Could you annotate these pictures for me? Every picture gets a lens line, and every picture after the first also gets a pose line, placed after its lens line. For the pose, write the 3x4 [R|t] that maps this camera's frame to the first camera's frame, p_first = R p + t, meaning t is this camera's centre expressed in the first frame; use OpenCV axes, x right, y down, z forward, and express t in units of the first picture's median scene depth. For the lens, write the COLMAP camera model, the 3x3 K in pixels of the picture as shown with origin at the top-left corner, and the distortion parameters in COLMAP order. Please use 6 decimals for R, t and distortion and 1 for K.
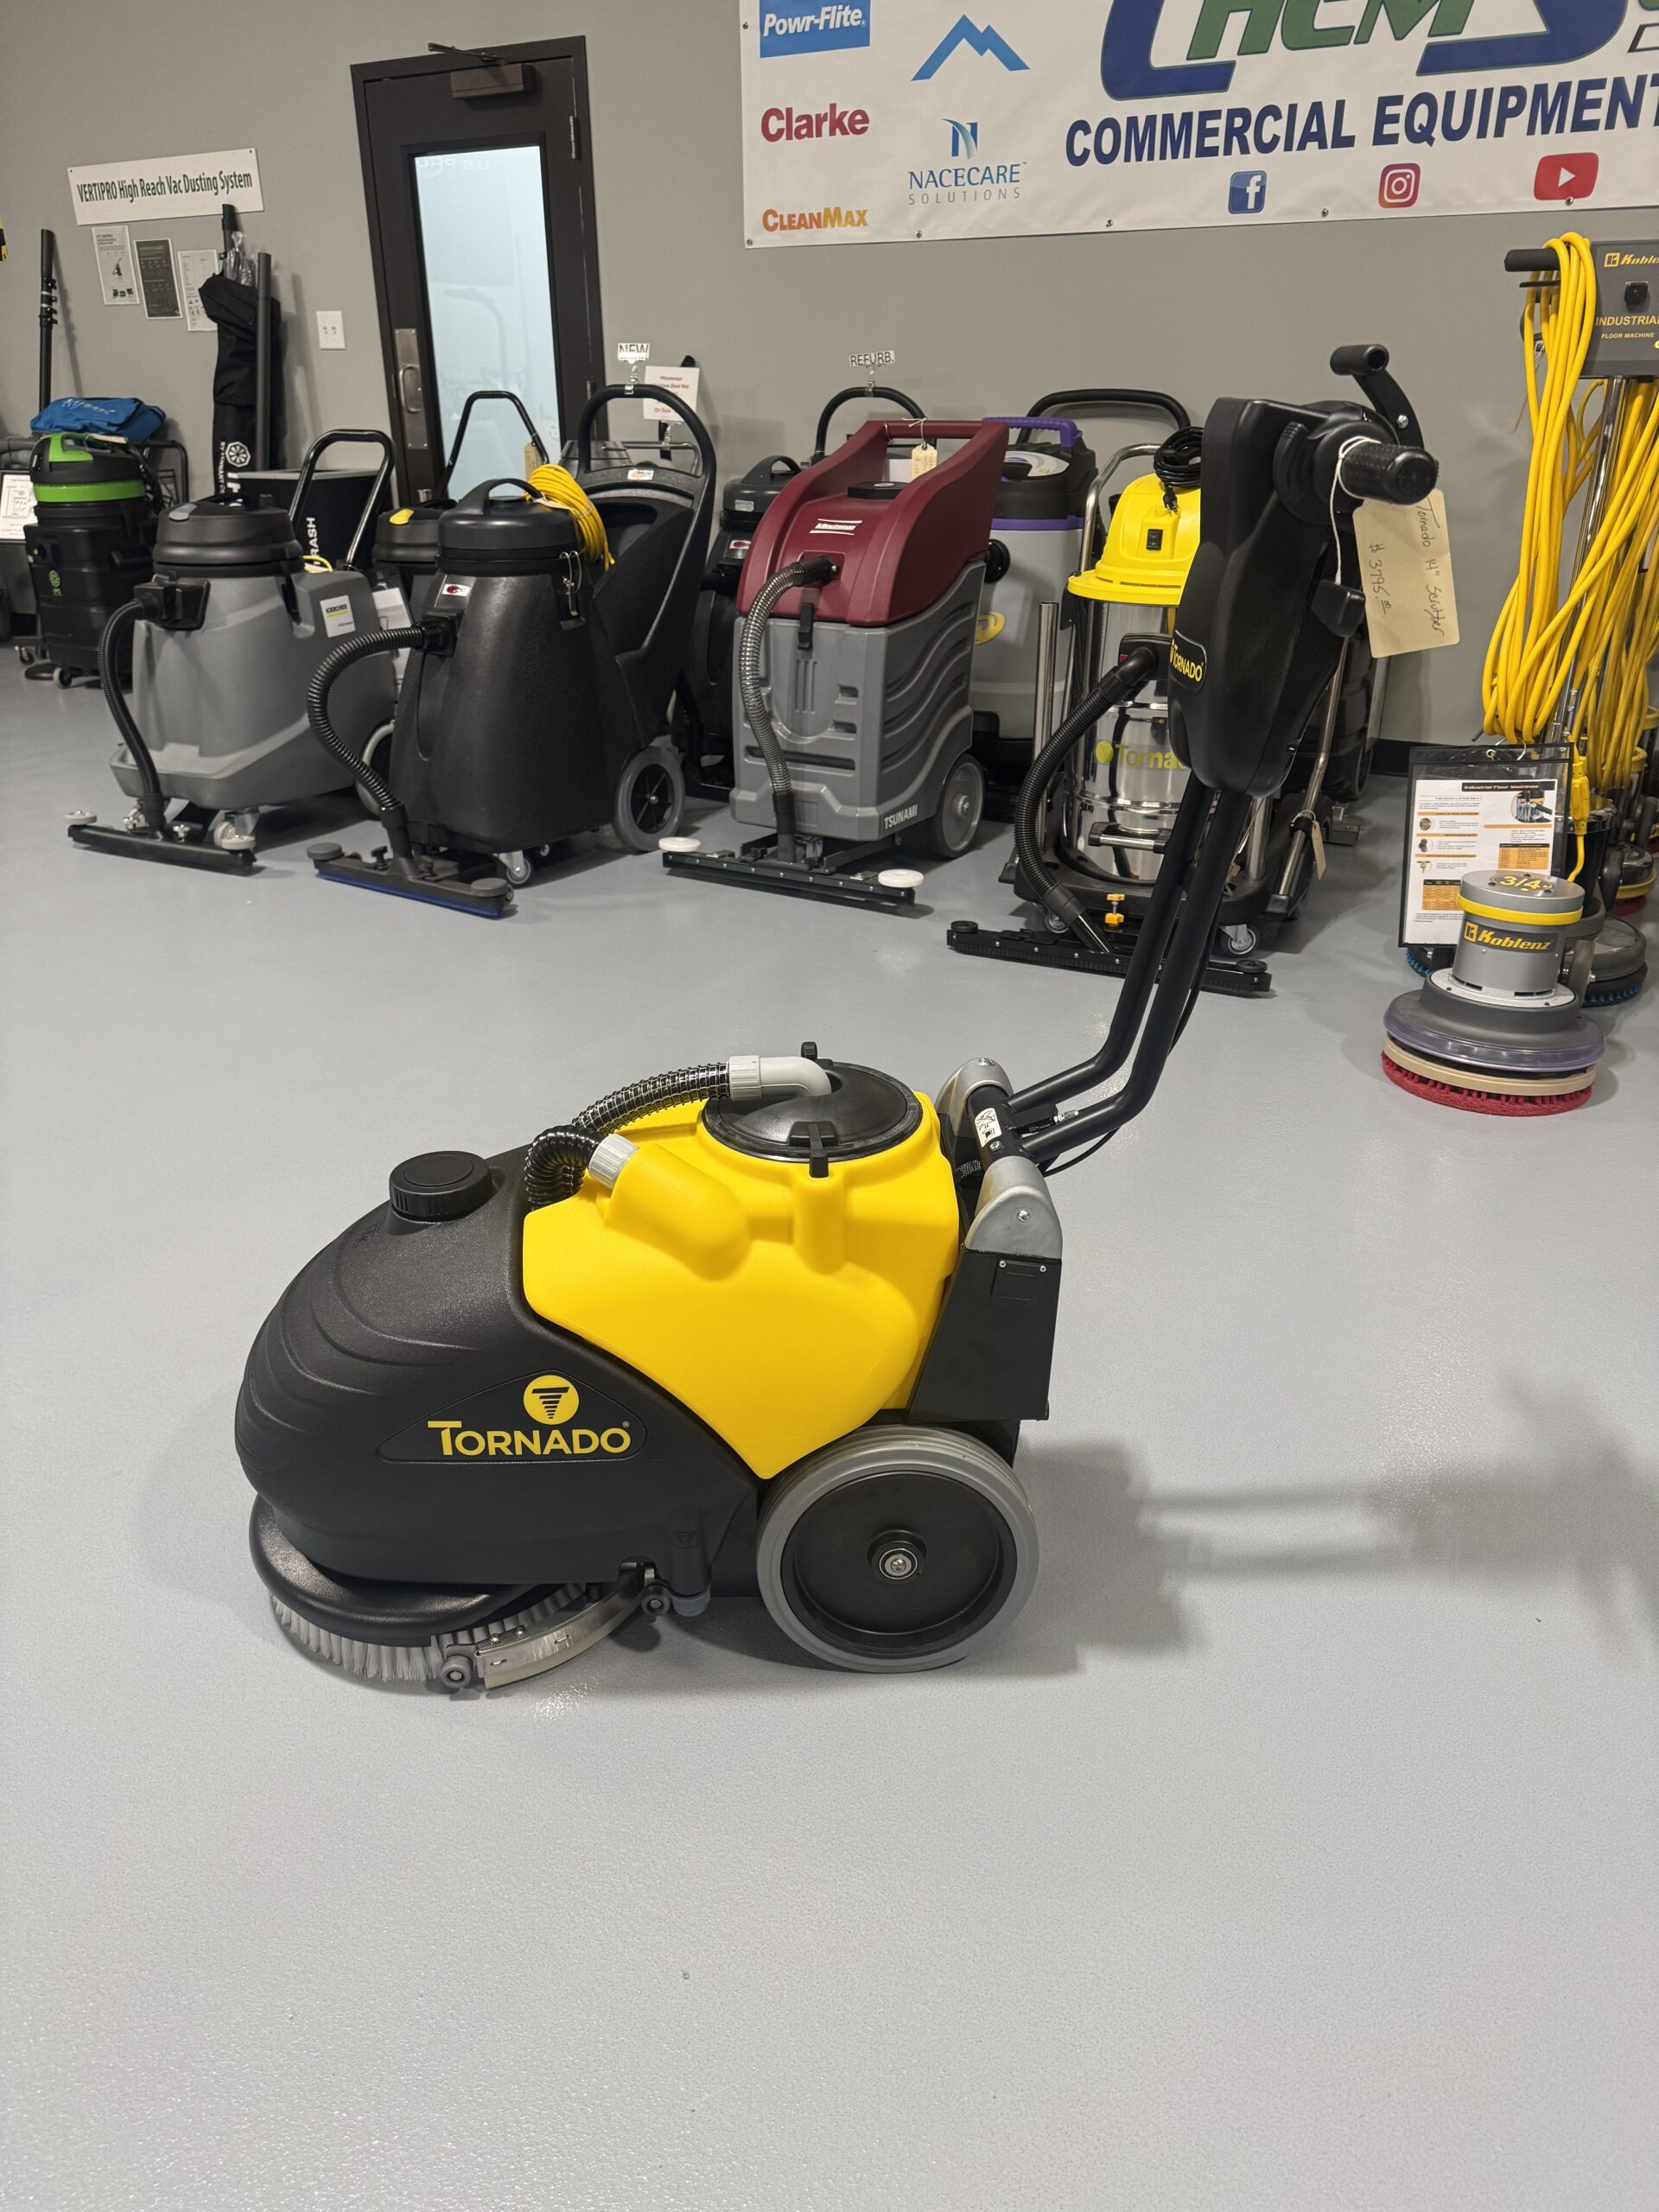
lens RADIAL K [[1567.1, 0, 829.5], [0, 1567.1, 1106.0], [0, 0, 1]] dist [0.021544, -0.032686]
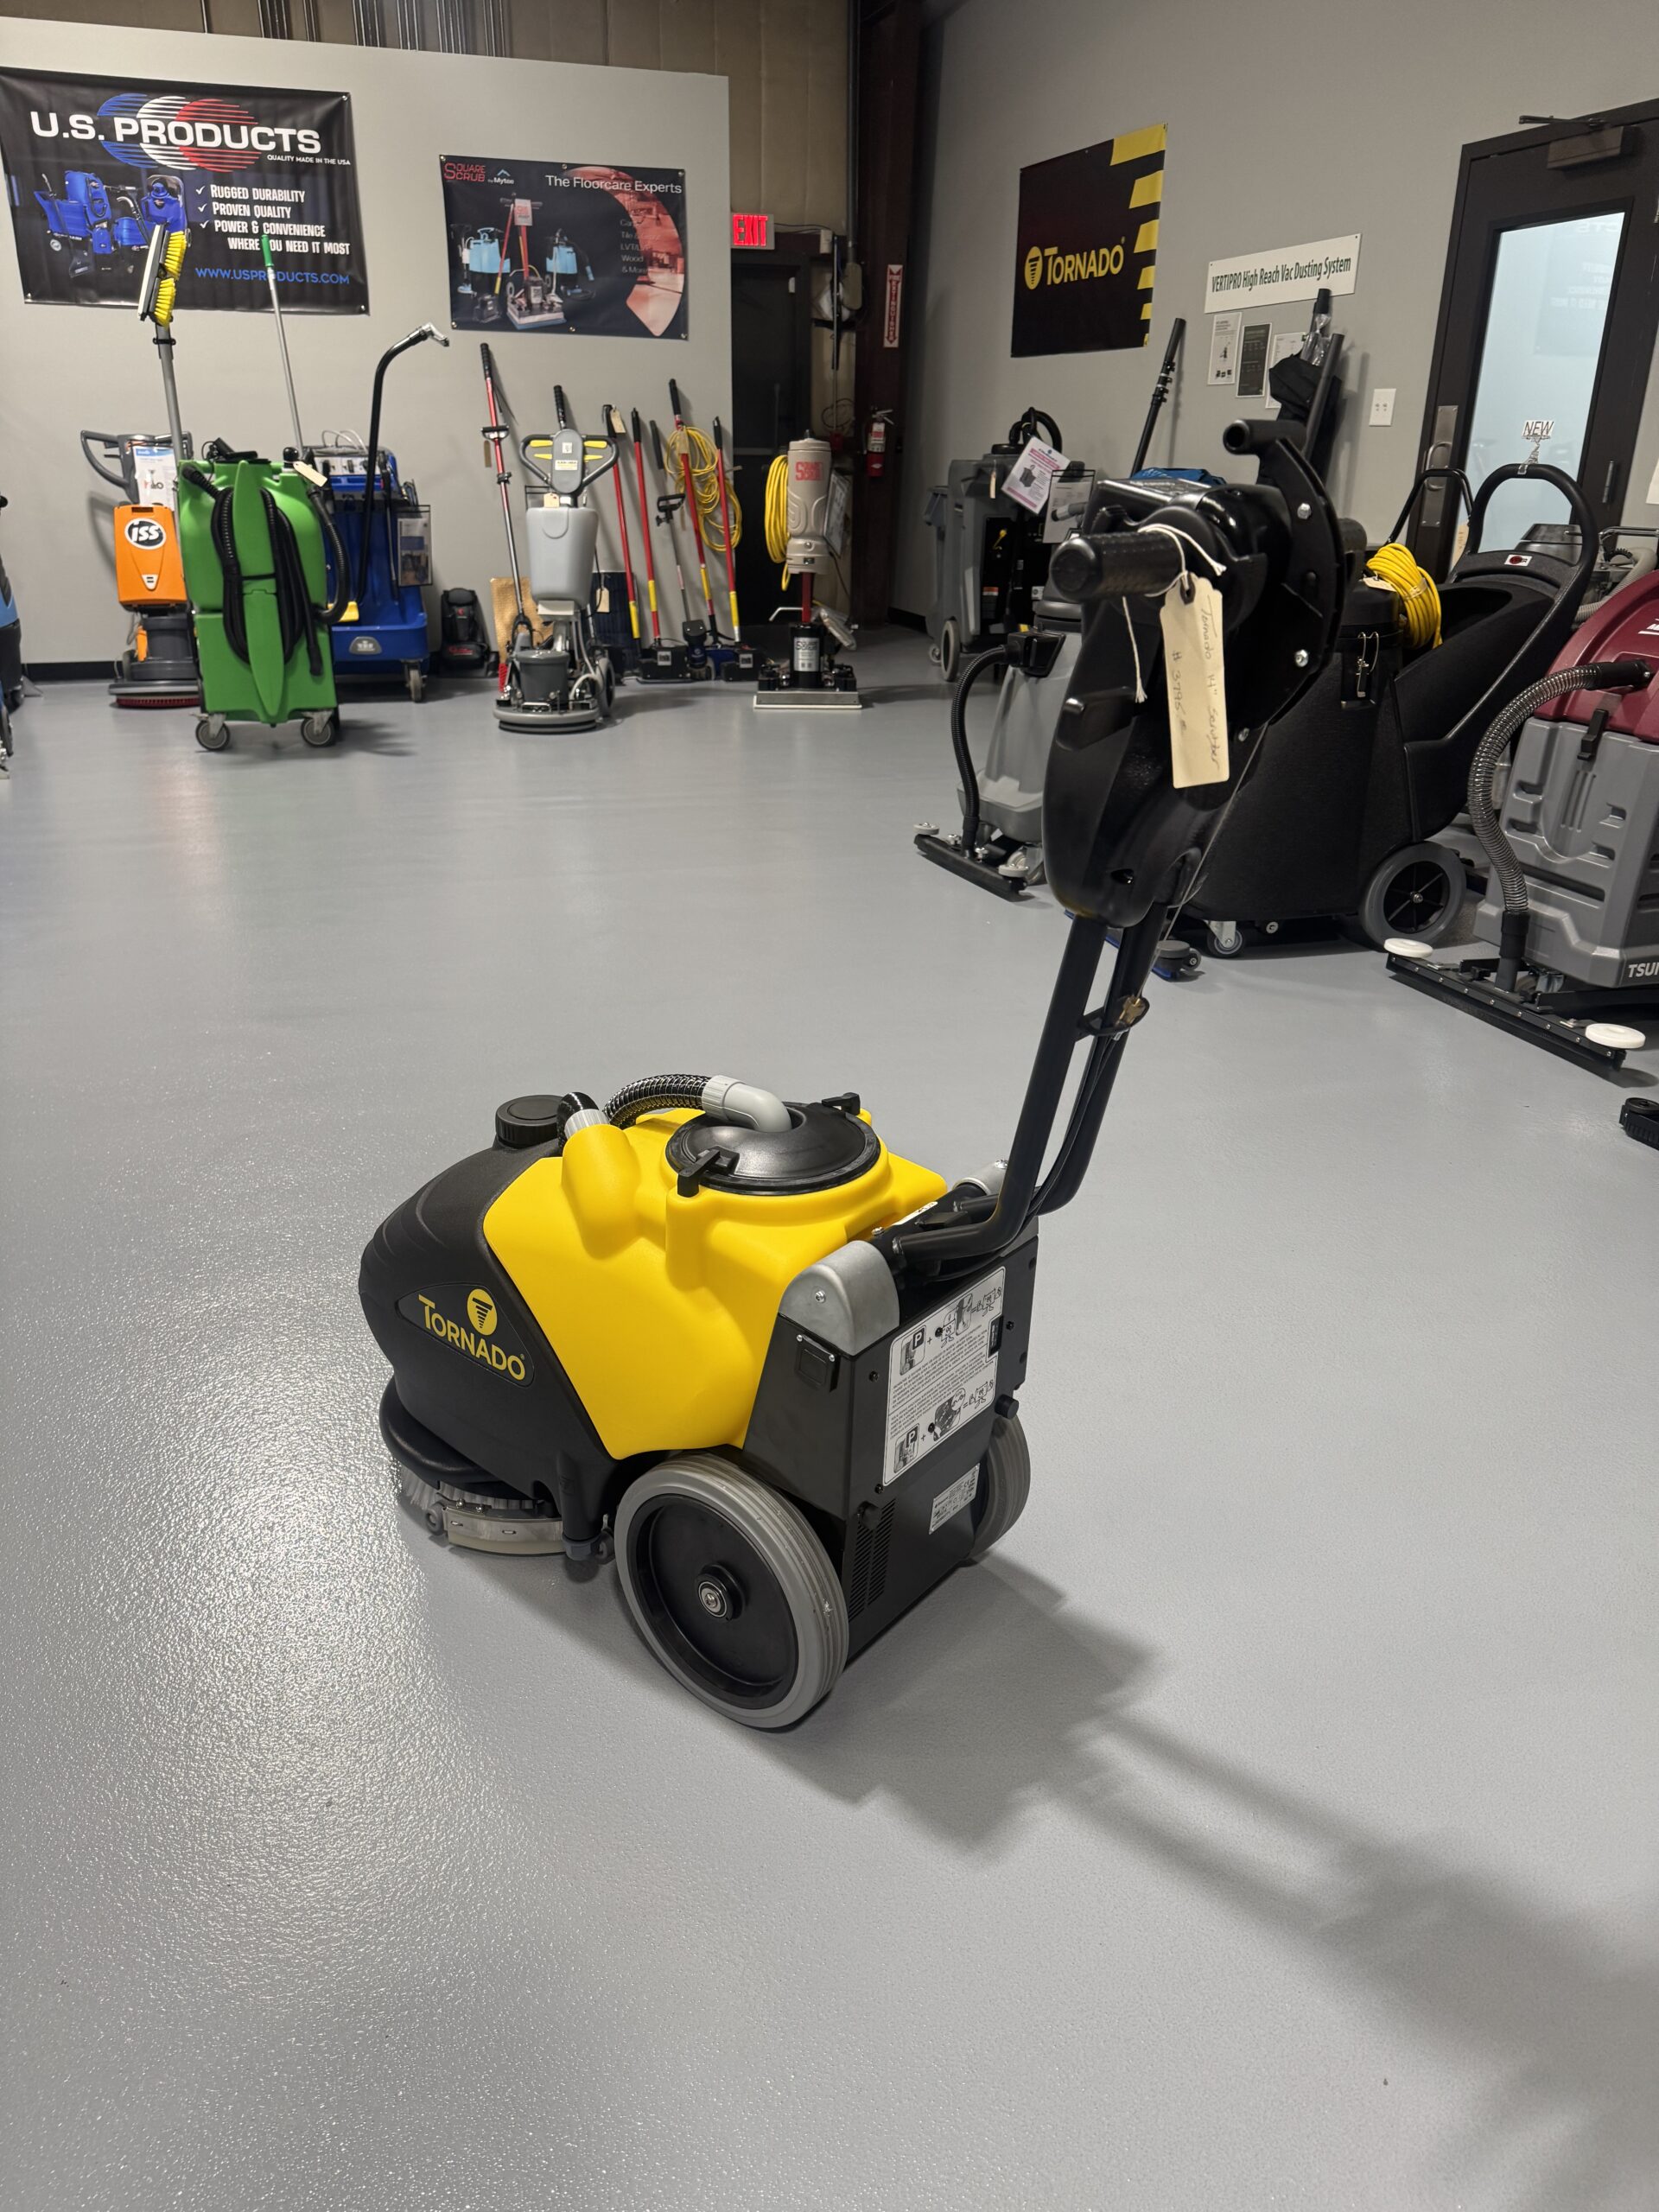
lens RADIAL K [[1589.2, 0, 820.4], [0, 1589.2, 1110.0], [0, 0, 1]] dist [-0.006239, -0.000587]
pose [[0.765349, 0.252923, -0.591836, 0.209295], [-0.276472, 0.959584, 0.052554, -0.027622], [0.581209, 0.123404, 0.804343, 0.053541]]
